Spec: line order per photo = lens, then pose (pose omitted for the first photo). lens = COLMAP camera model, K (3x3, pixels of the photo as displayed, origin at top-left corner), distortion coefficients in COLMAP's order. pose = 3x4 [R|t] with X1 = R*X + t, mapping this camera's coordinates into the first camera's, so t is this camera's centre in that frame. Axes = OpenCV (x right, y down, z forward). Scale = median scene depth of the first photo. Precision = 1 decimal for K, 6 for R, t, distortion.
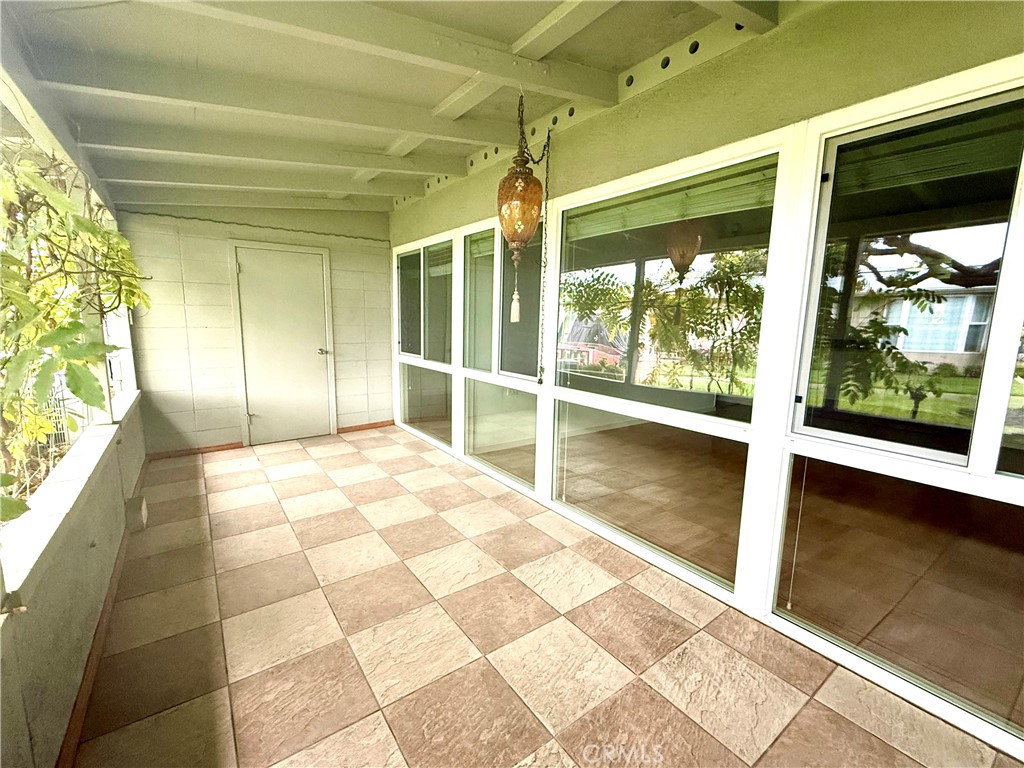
lens RADIAL K [[445.8, 0, 509.2], [0, 445.8, 387.3], [0, 0, 1]] dist [0.000058, 0.000118]
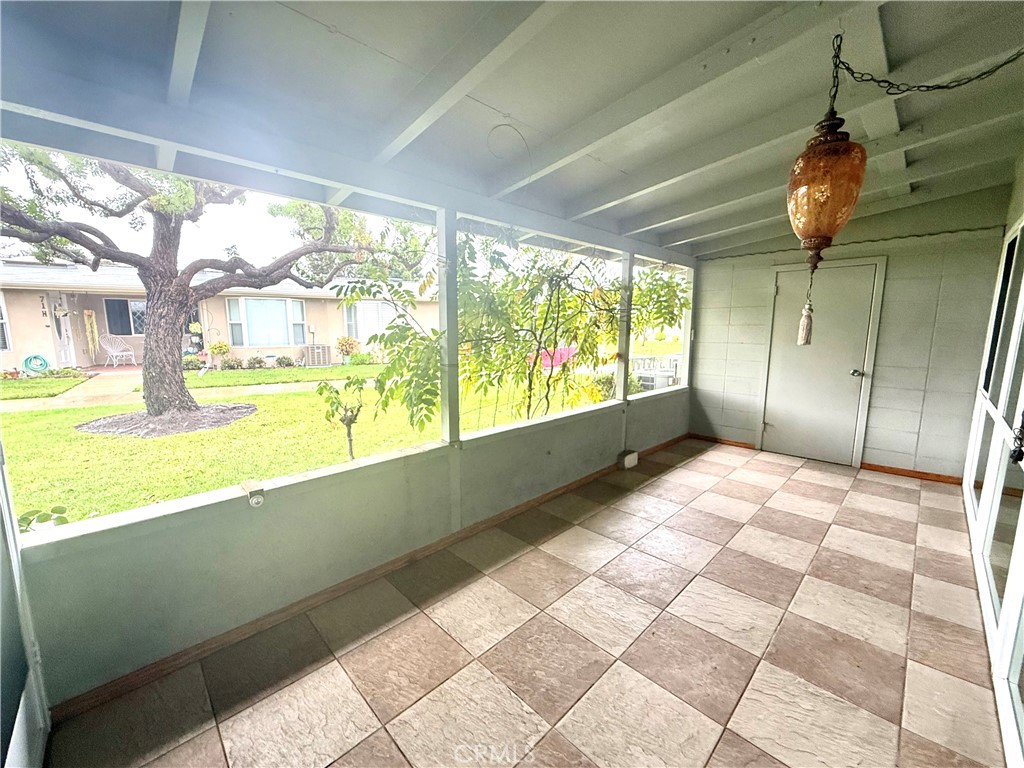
lens RADIAL K [[409.5, 0, 512.0], [0, 409.5, 384.0], [0, 0, 1]] dist [0.011629, -0.000255]
pose [[0.155976, 0.119090, -0.980555, 0.423503], [-0.149086, 0.984171, 0.095814, -0.050628], [0.976445, 0.131243, 0.171262, 0.272106]]
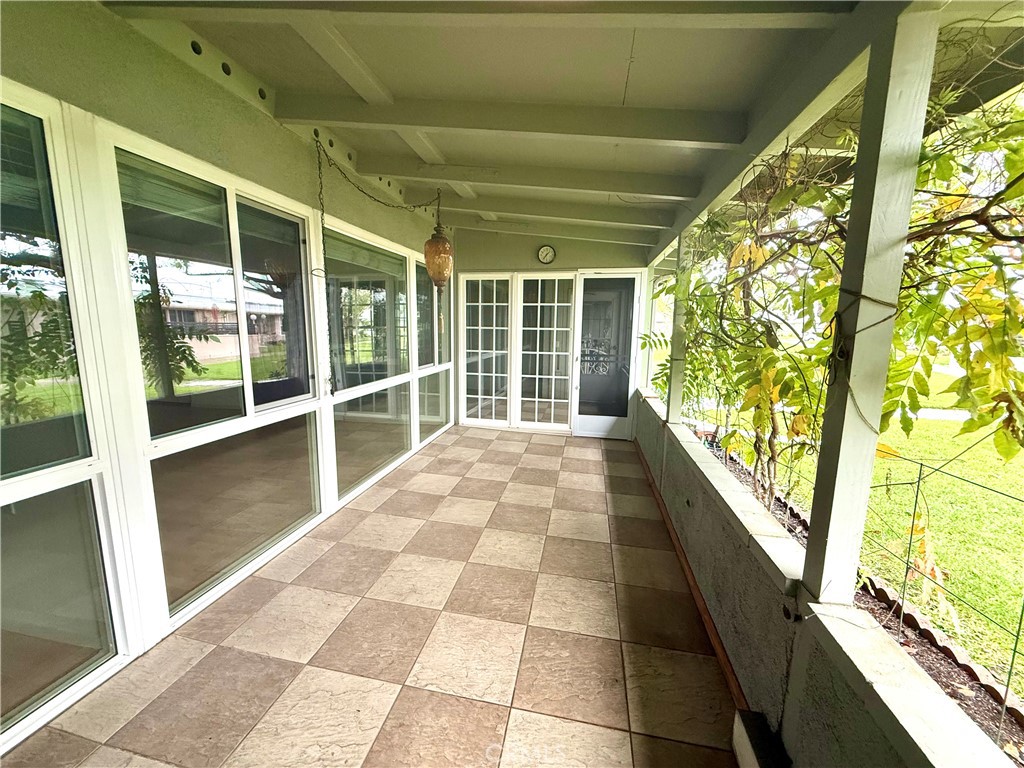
lens RADIAL K [[406.8, 0, 508.3], [0, 406.8, 385.8], [0, 0, 1]] dist [0.001218, 0.000107]
pose [[-0.686401, -0.137136, 0.714176, -0.778873], [0.082733, 0.960957, 0.264038, -0.214601], [-0.722502, 0.240321, -0.648256, 1.190305]]
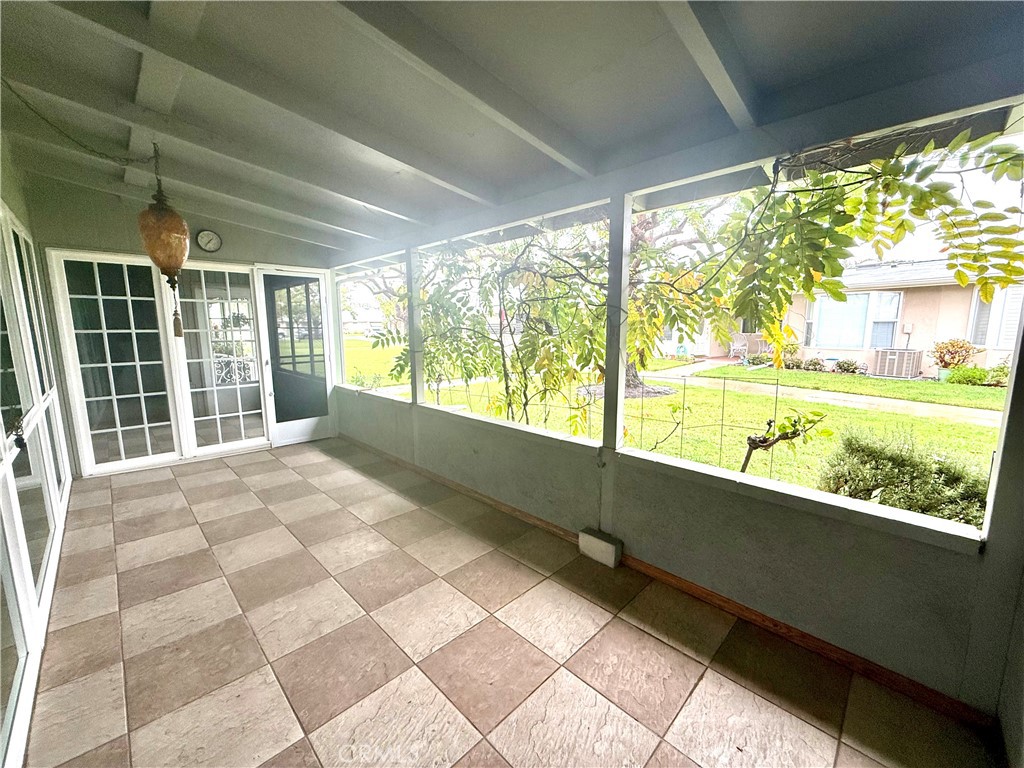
lens RADIAL K [[406.8, 0, 508.3], [0, 406.8, 385.8], [0, 0, 1]] dist [0.001218, 0.000107]
pose [[-0.986776, 0.007744, -0.161903, -0.437355], [-0.039742, 0.956810, 0.287985, -0.243327], [0.157140, 0.290611, -0.943850, 1.448234]]
